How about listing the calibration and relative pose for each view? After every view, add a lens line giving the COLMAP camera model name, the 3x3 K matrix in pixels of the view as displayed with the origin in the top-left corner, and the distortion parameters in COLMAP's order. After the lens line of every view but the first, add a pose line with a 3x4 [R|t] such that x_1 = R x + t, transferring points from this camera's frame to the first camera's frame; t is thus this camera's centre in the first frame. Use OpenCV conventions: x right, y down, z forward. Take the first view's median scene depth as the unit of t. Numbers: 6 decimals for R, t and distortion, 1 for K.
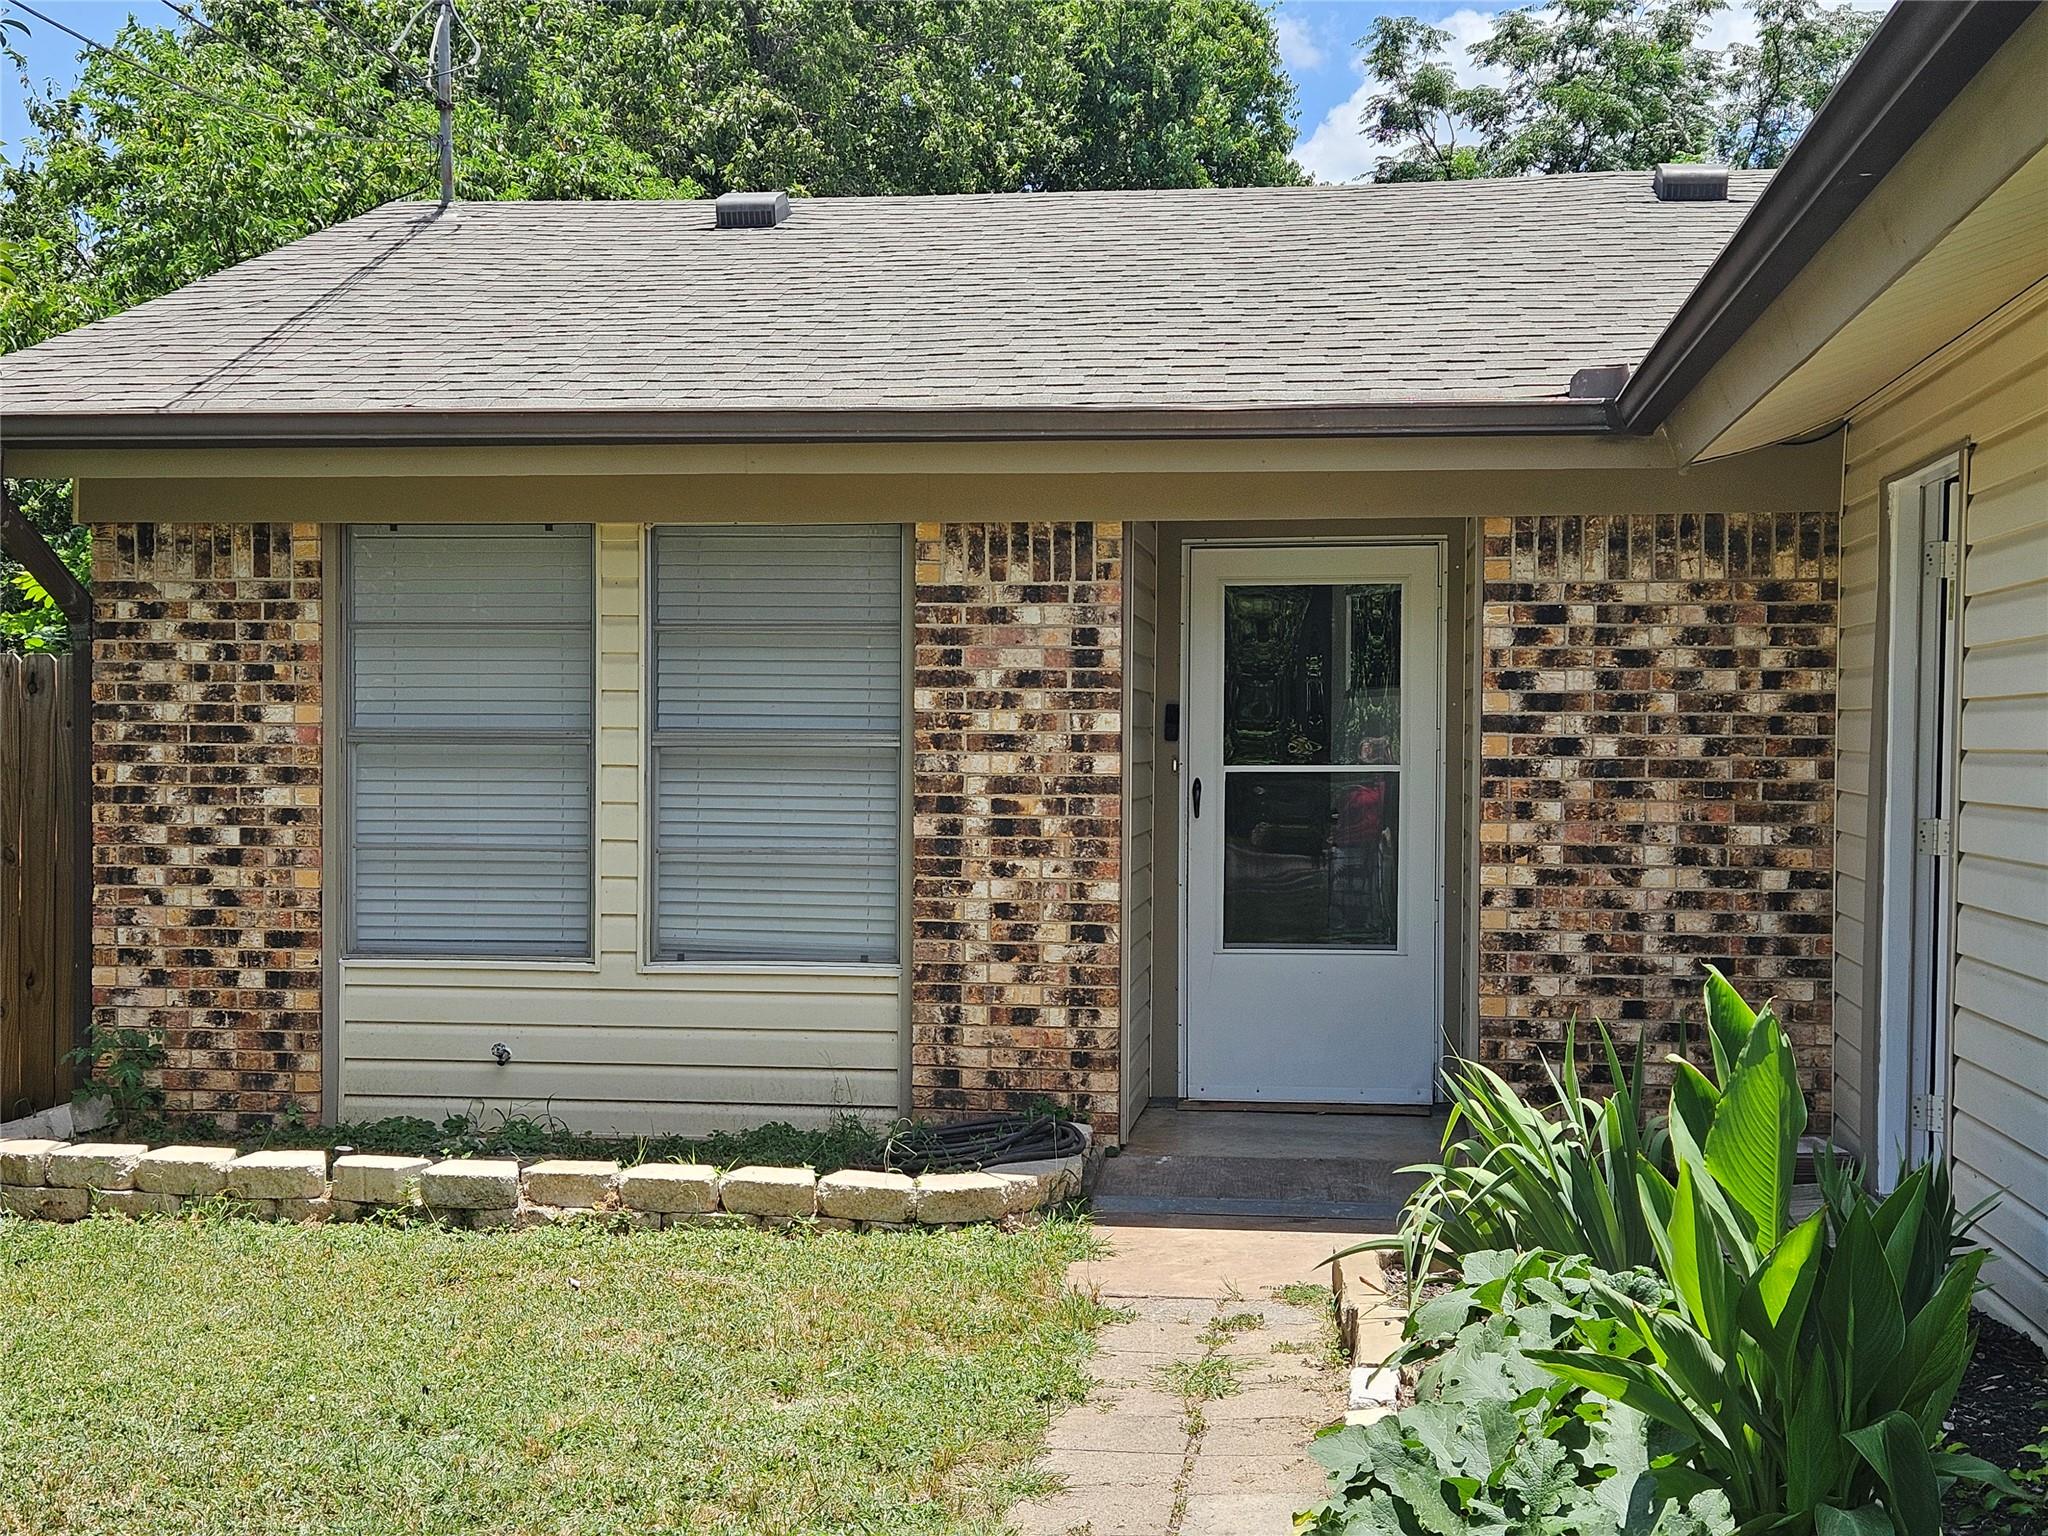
lens RADIAL K [[2599.9, 0, 1024.0], [0, 2599.9, 768.0], [0, 0, 1]] dist [0.116557, -0.193927]
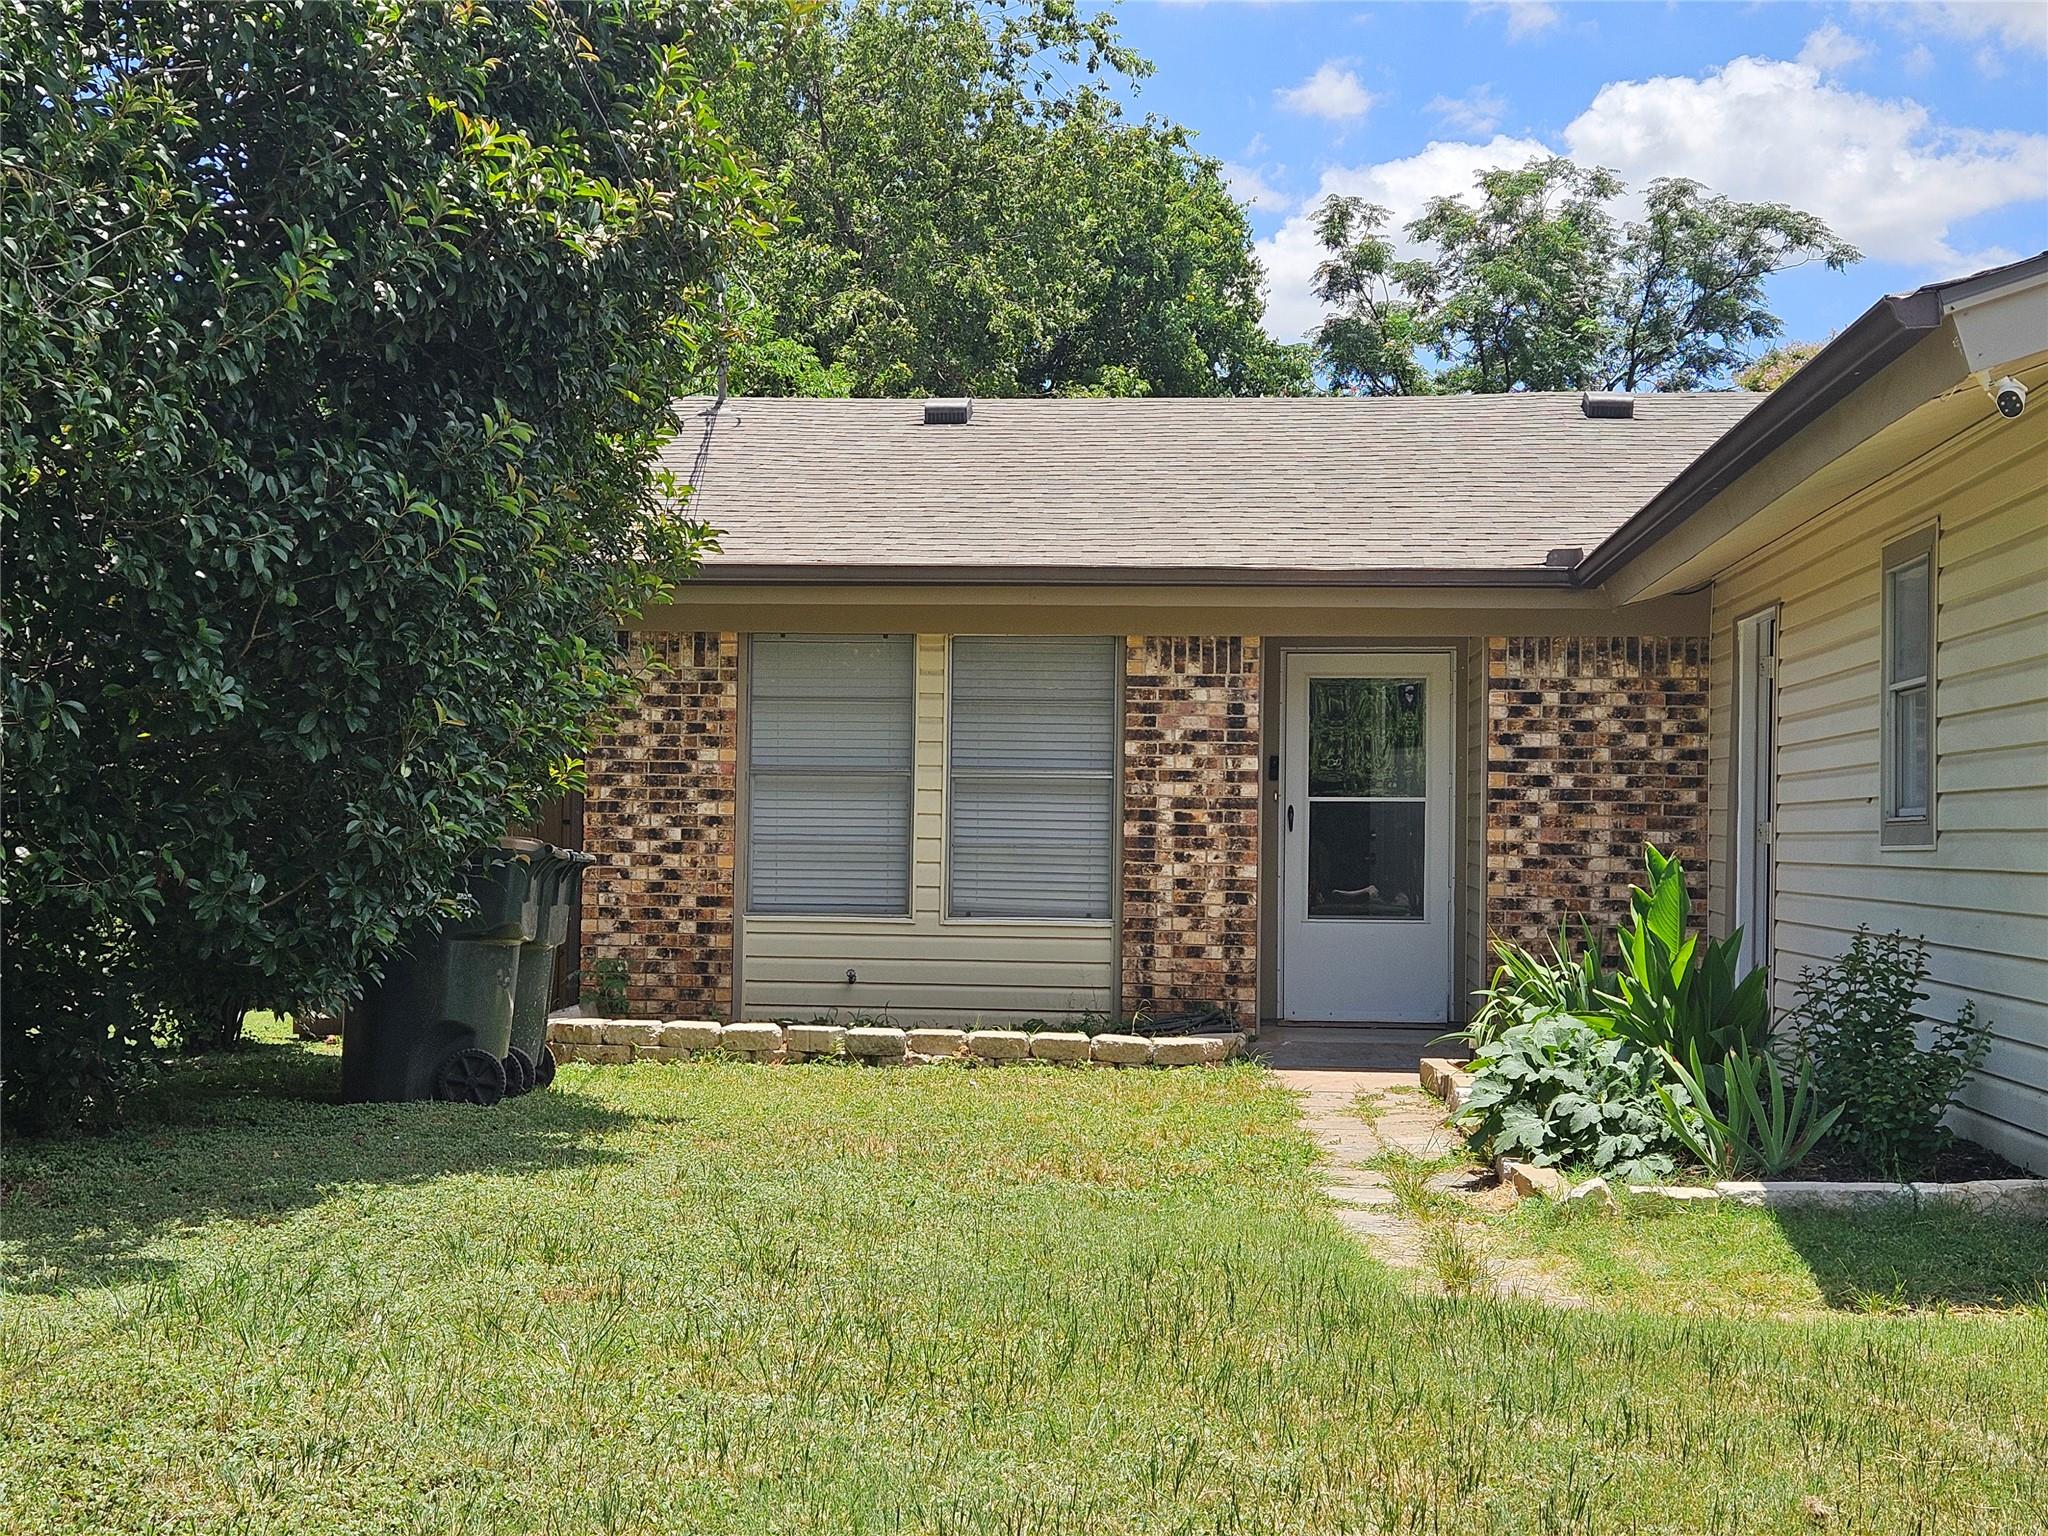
lens RADIAL K [[2579.7, 0, 1025.8], [0, 2579.7, 716.6], [0, 0, 1]] dist [0.128824, -0.041024]
pose [[0.999193, 0.010112, 0.038885, -0.162930], [-0.007900, 0.998364, -0.056622, 0.043188], [-0.039394, 0.056269, 0.997638, -0.548951]]
